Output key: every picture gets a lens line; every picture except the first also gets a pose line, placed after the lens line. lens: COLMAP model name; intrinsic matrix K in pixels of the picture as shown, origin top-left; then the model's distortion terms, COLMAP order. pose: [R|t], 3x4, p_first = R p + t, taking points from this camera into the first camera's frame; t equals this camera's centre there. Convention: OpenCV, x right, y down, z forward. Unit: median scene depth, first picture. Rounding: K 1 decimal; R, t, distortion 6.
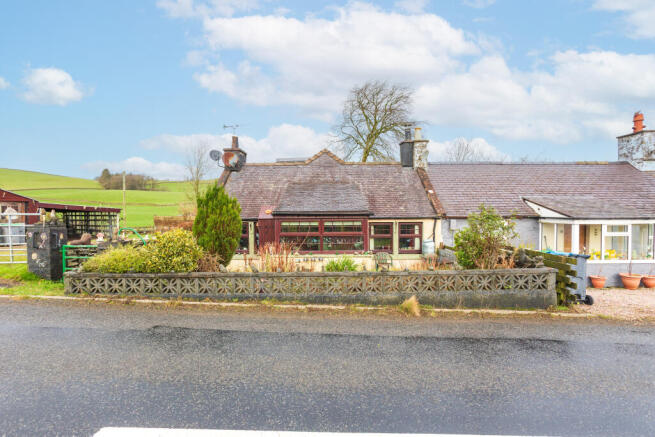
lens RADIAL K [[317.8, 0, 325.1], [0, 317.8, 219.5], [0, 0, 1]] dist [-0.047233, 0.031489]
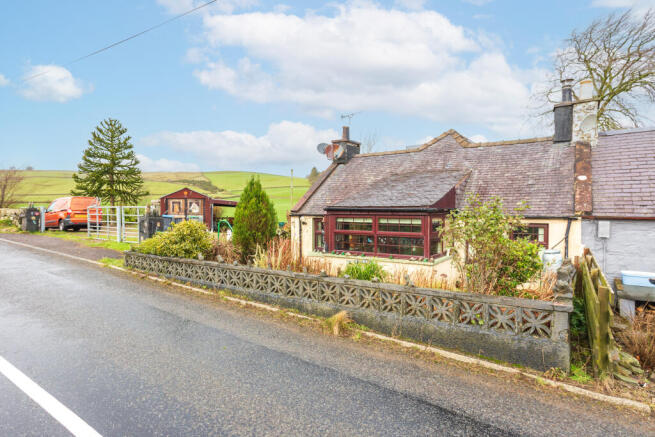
lens RADIAL K [[366.1, 0, 327.5], [0, 366.1, 218.5], [0, 0, 1]] dist [-0.019364, 0.002599]
pose [[0.828384, 0.022573, -0.559706, 0.429599], [-0.022455, 0.999723, 0.007084, 0.002223], [0.559711, 0.006699, 0.828661, 0.118729]]
